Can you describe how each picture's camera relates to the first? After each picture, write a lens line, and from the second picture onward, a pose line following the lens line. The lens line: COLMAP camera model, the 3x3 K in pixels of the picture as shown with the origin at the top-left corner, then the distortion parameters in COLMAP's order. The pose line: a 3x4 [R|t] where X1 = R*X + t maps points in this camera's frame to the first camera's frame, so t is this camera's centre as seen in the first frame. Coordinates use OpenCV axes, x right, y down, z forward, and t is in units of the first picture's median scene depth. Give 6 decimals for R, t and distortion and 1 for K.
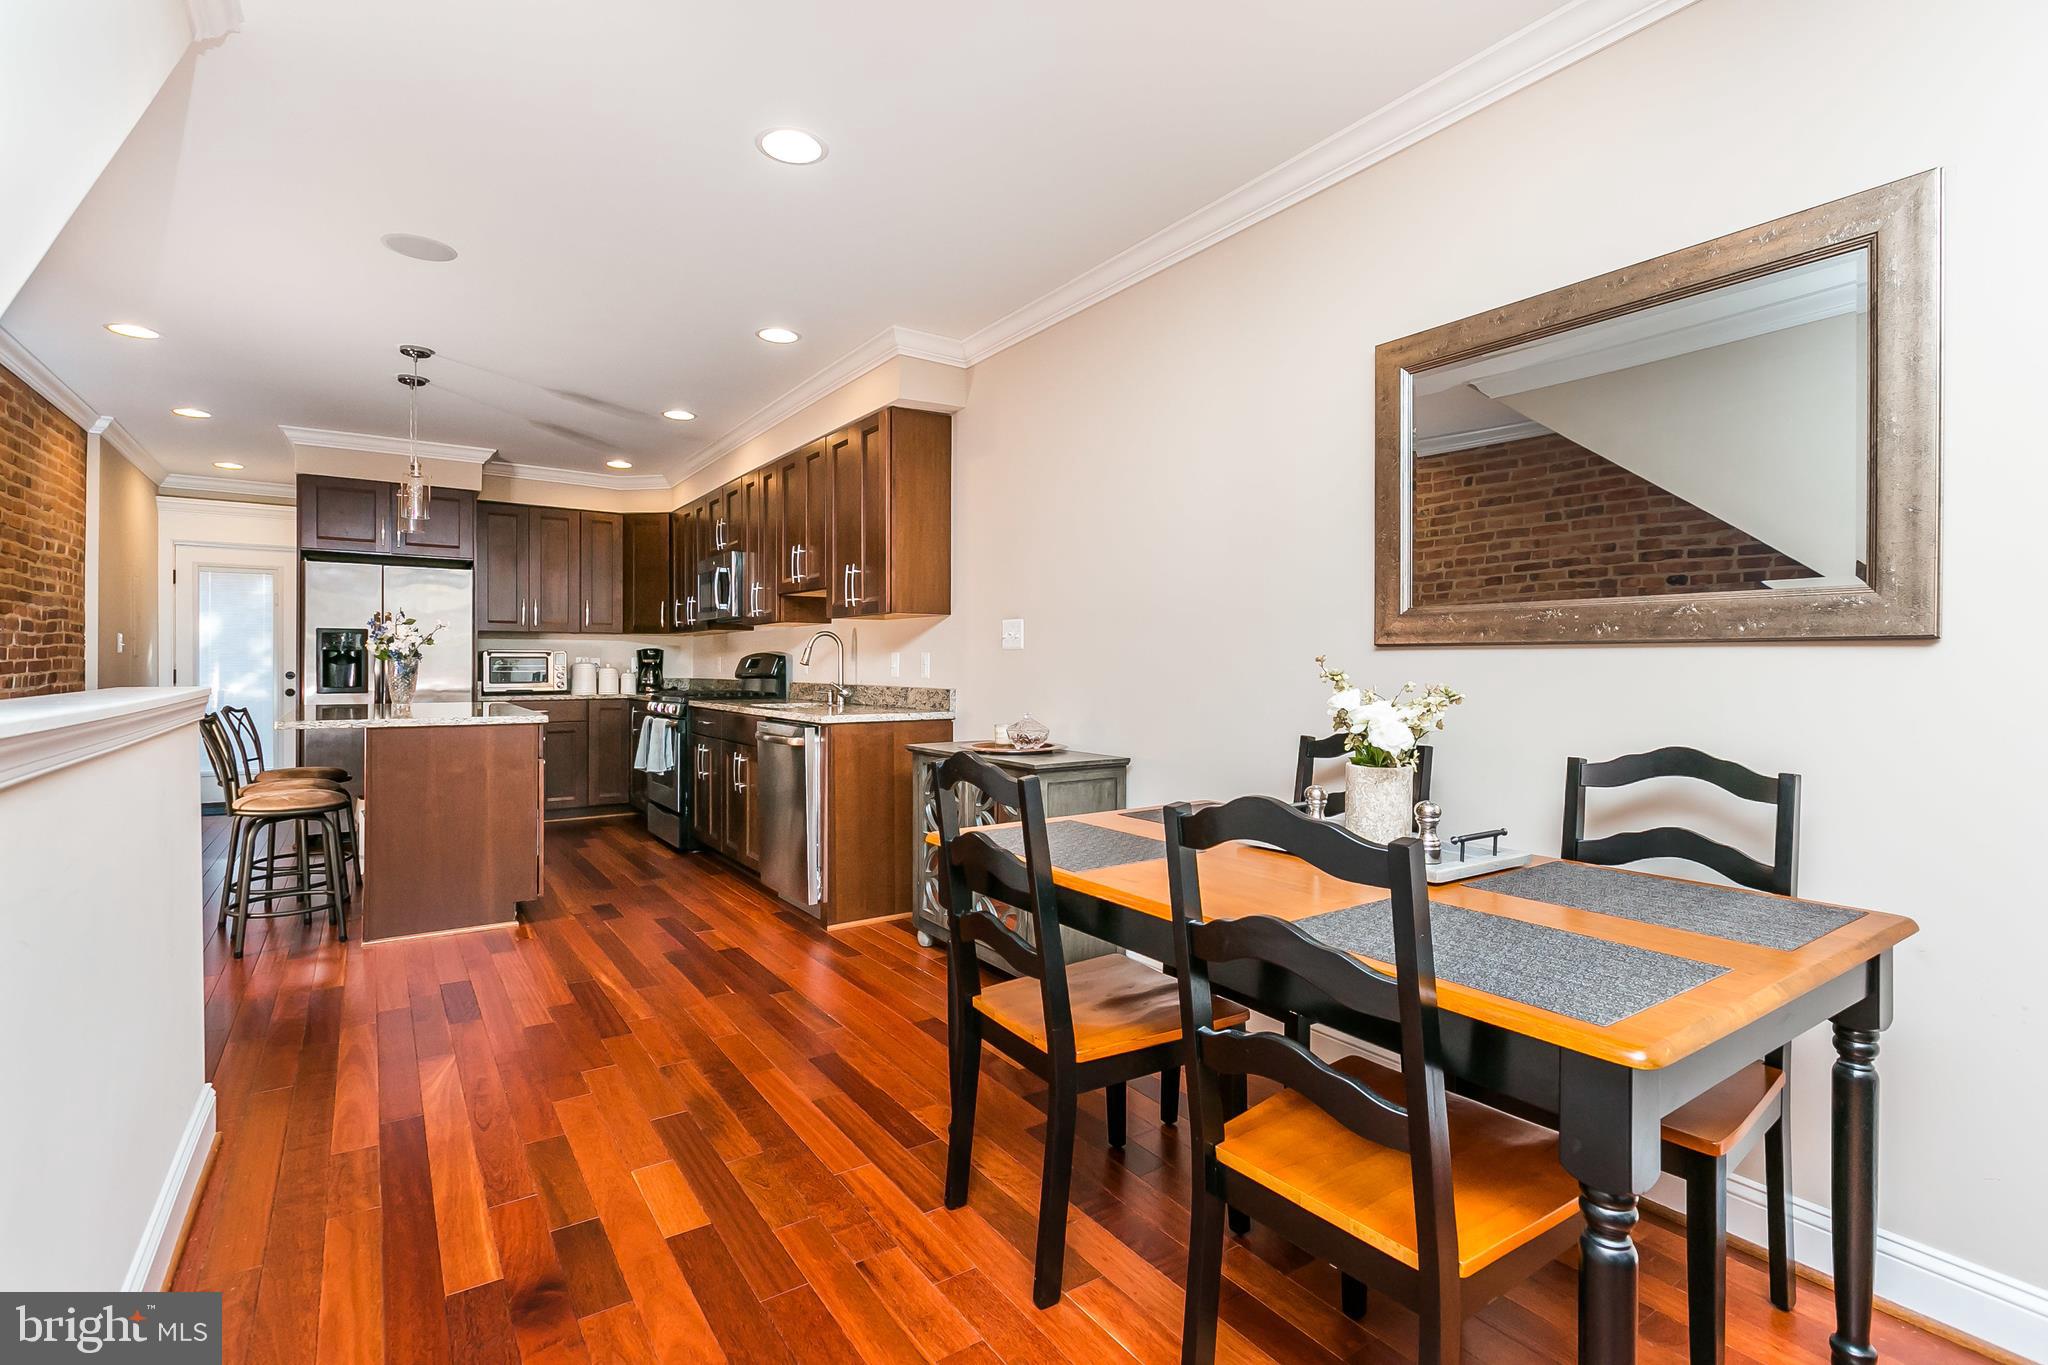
lens RADIAL K [[959.2, 0, 1024.9], [0, 959.2, 666.5], [0, 0, 1]] dist [0.003037, 0.000216]
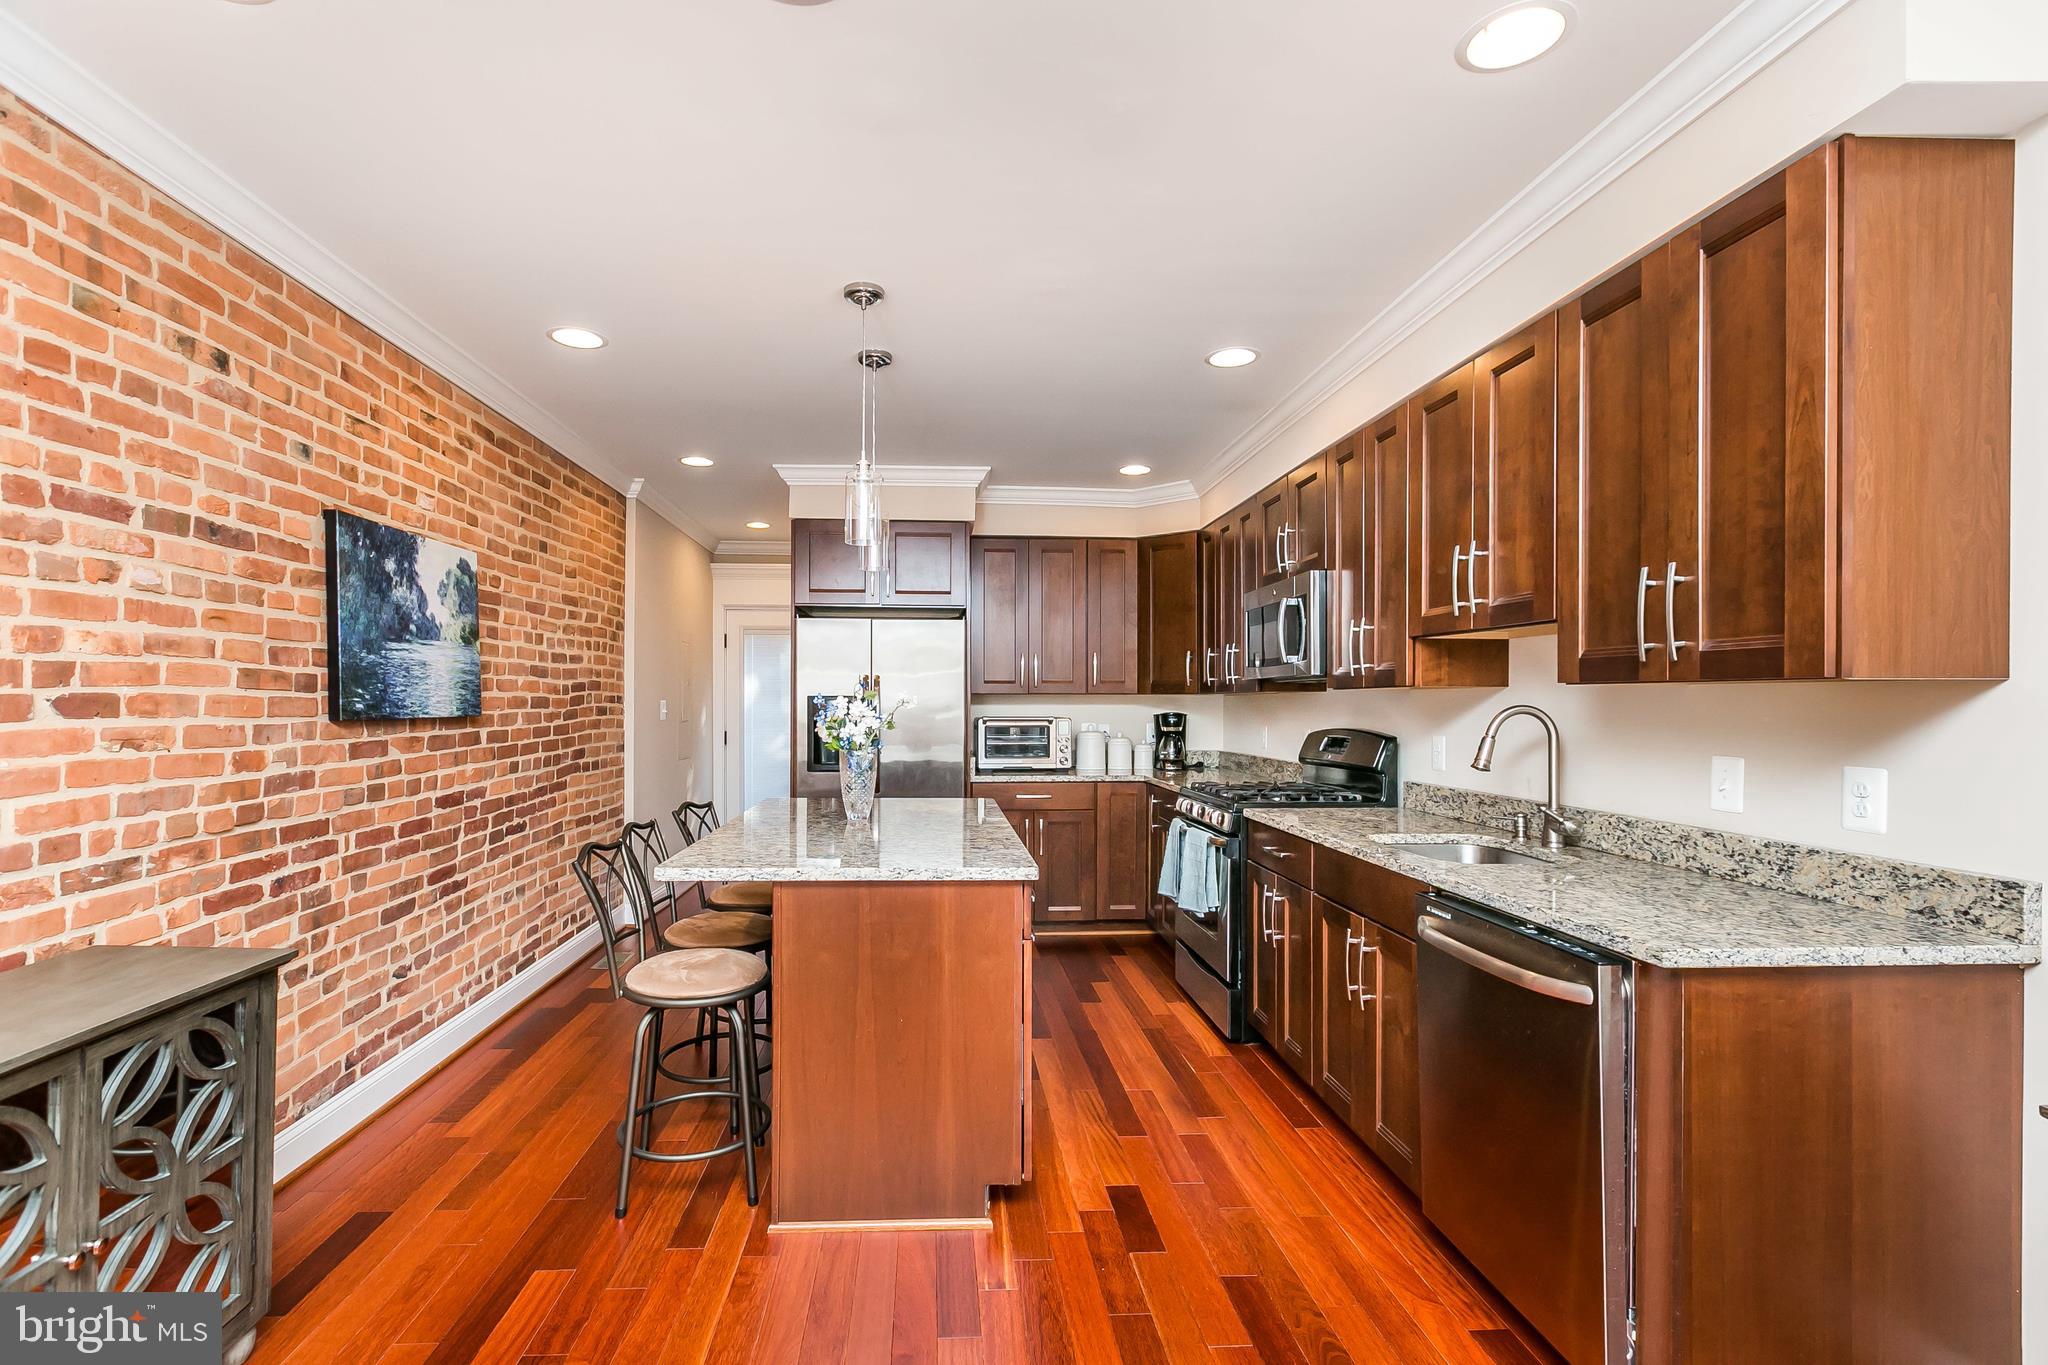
lens RADIAL K [[936.4, 0, 964.4], [0, 936.4, 699.6], [0, 0, 1]] dist [-0.000714, 0.000073]
pose [[0.846424, -0.001977, -0.532506, -0.168339], [-0.000398, 0.999990, -0.004345, -0.032258], [0.532510, 0.003890, 0.846415, 0.358397]]
